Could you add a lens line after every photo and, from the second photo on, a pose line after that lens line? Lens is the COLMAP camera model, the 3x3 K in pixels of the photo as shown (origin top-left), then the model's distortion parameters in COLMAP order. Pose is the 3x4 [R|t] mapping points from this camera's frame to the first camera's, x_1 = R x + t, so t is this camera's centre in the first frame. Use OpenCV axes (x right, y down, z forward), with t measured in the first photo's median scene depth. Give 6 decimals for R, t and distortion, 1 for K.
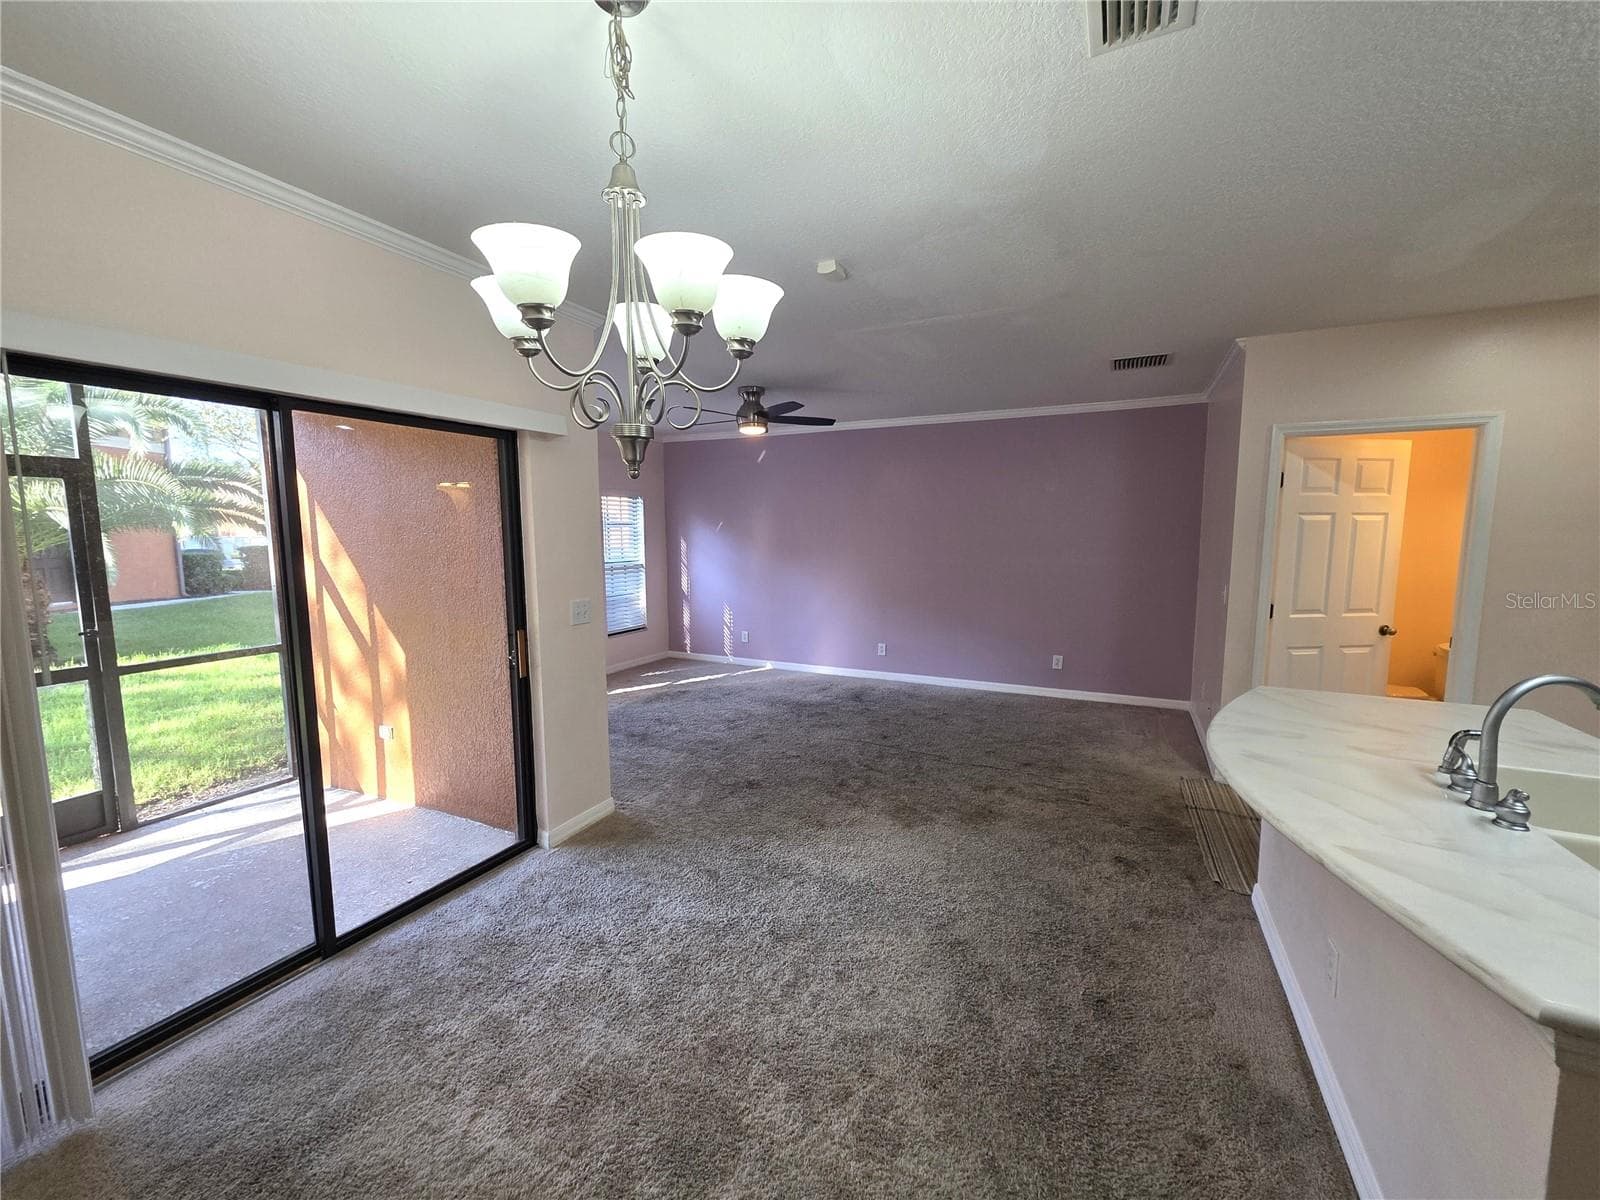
lens RADIAL K [[676.9, 0, 787.7], [0, 676.9, 601.8], [0, 0, 1]] dist [0.000407, 0.000373]
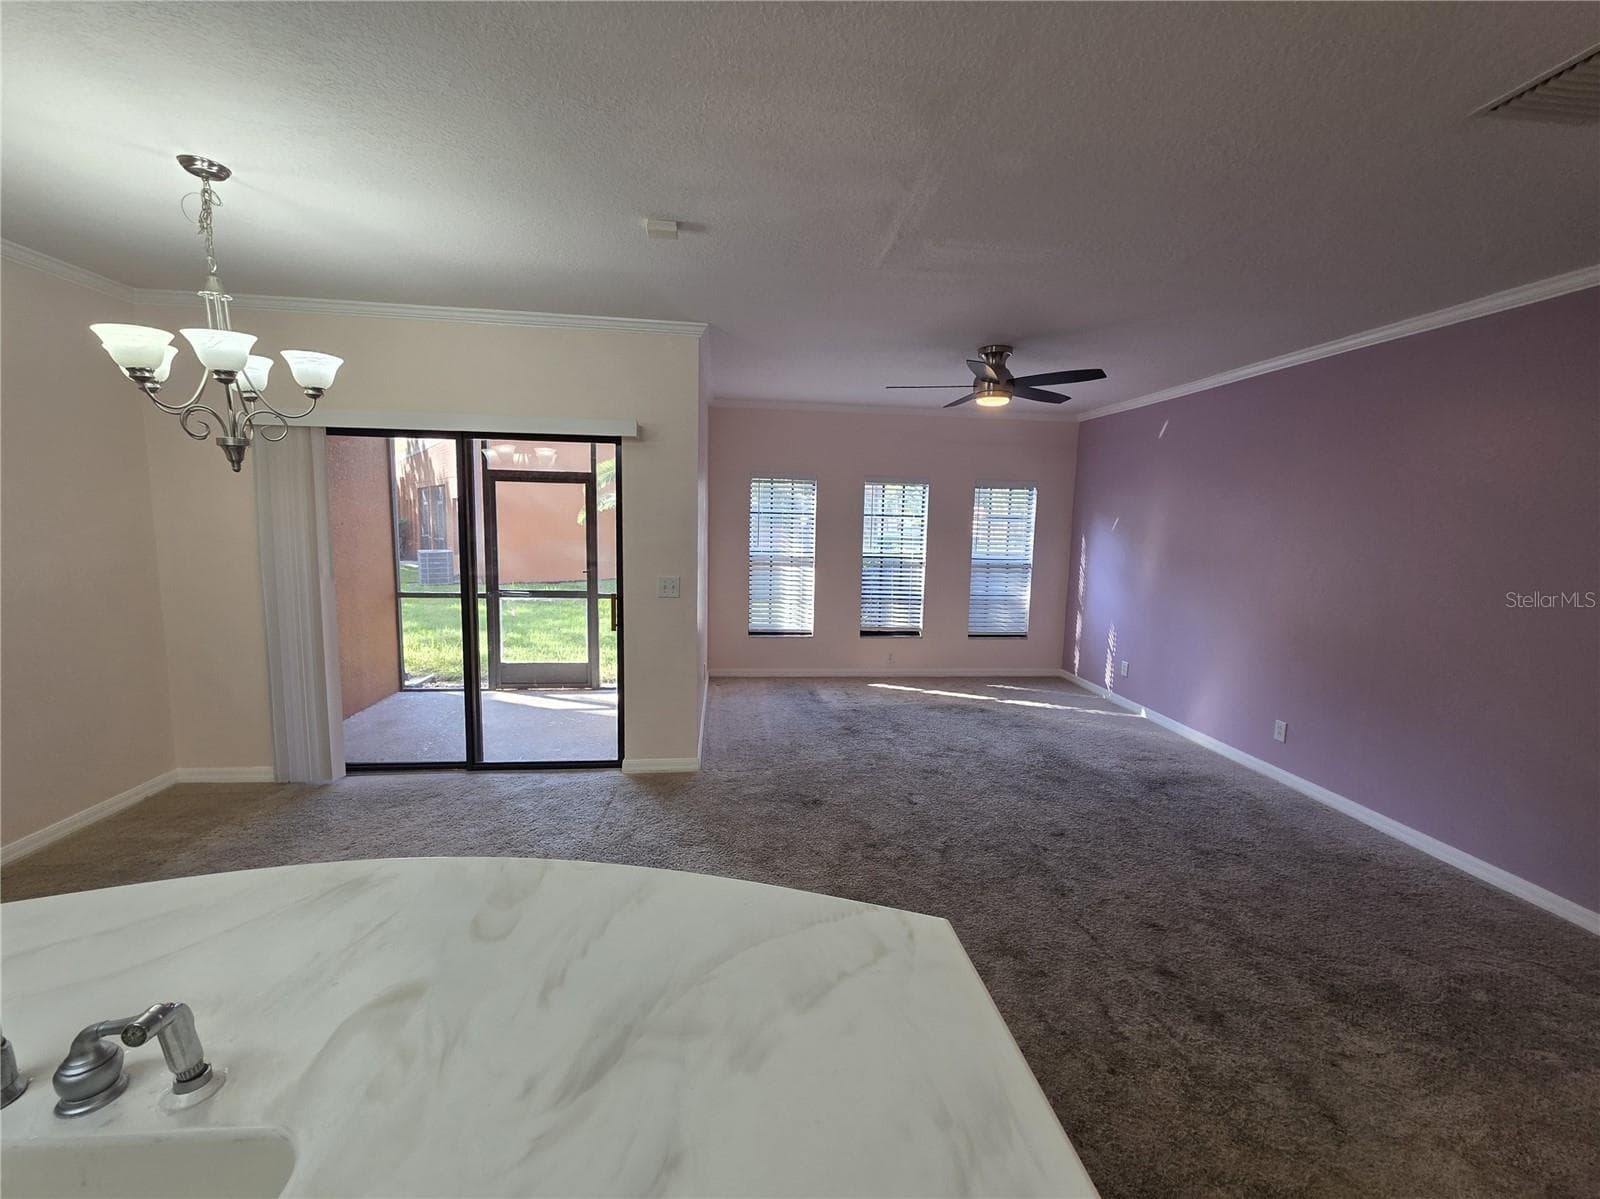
lens RADIAL K [[676.9, 0, 787.7], [0, 676.9, 596.0], [0, 0, 1]] dist [0.000407, 0.000373]
pose [[0.512955, 0.114296, -0.850773, 0.512377], [-0.118954, 0.990999, 0.061414, -0.041994], [0.850134, 0.069700, 0.521933, 0.371044]]
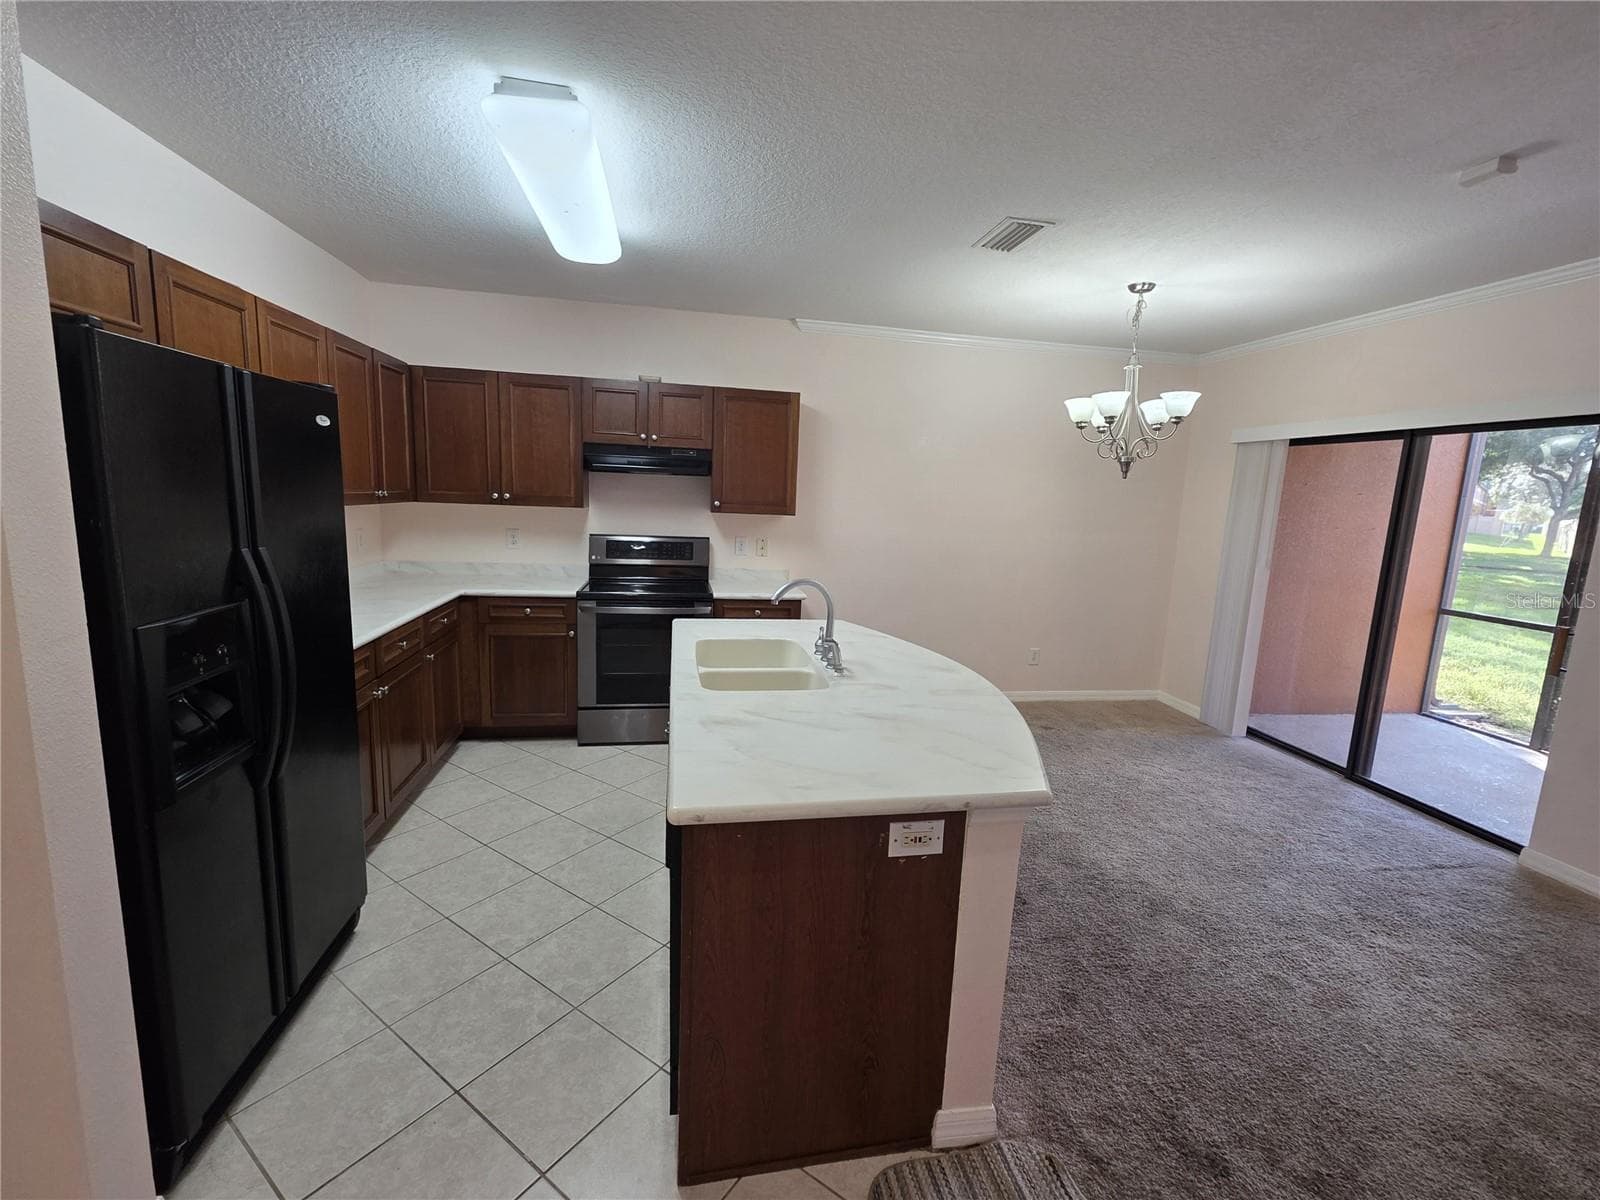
lens RADIAL K [[676.9, 0, 802.2], [0, 676.9, 596.9], [0, 0, 1]] dist [0.000407, 0.000373]
pose [[-0.814069, 0.059505, -0.577711, 0.613596], [-0.107677, 0.962026, 0.250821, -0.074053], [0.570699, 0.266392, -0.776749, 0.669942]]
